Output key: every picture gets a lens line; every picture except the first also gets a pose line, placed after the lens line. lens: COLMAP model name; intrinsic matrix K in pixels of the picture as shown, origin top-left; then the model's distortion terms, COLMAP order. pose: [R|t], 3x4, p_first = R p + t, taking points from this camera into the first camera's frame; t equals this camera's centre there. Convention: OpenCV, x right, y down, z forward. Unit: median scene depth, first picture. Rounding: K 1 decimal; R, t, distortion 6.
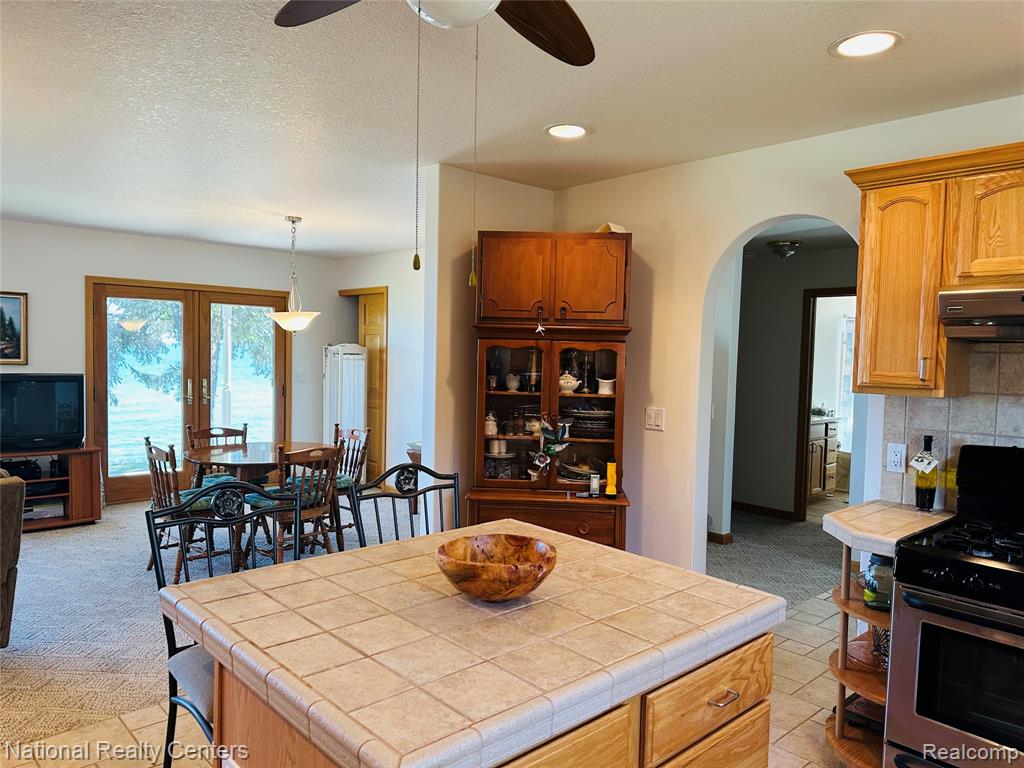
lens RADIAL K [[716.7, 0, 512.0], [0, 716.7, 384.0], [0, 0, 1]] dist [0.093881, -0.112499]
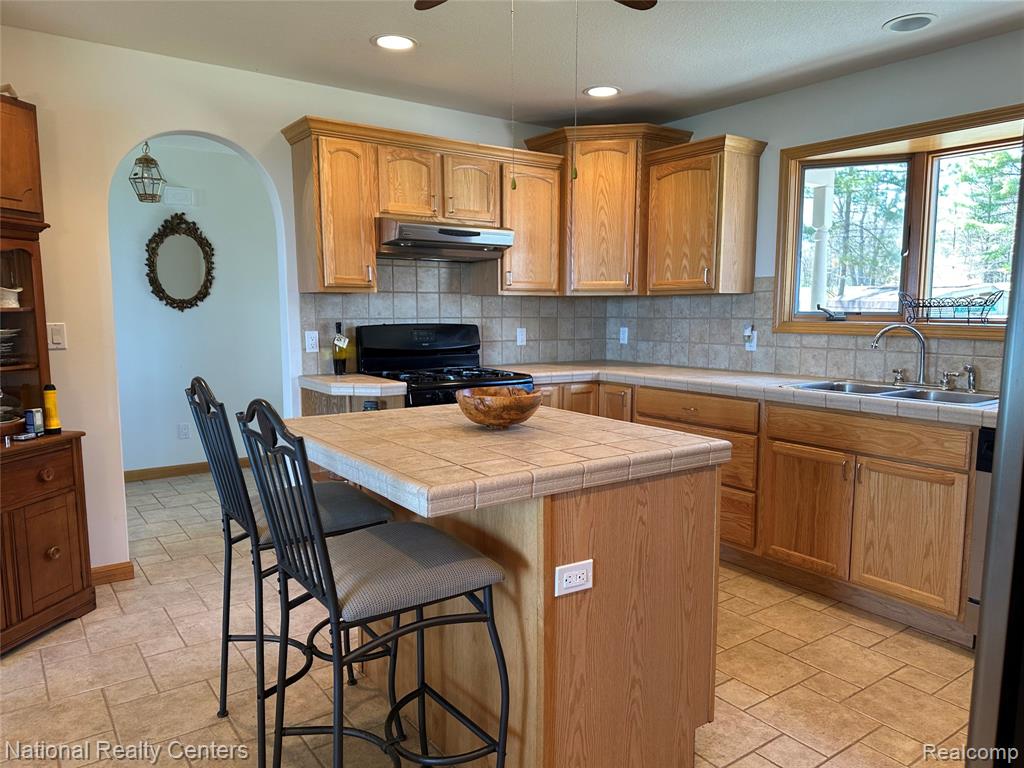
lens RADIAL K [[716.7, 0, 512.0], [0, 716.7, 384.0], [0, 0, 1]] dist [0.093881, -0.112499]
pose [[0.134078, -0.129462, 0.982478, -0.794710], [0.045736, 0.991182, 0.124368, 0.030844], [-0.989915, 0.028260, 0.138817, 0.476704]]
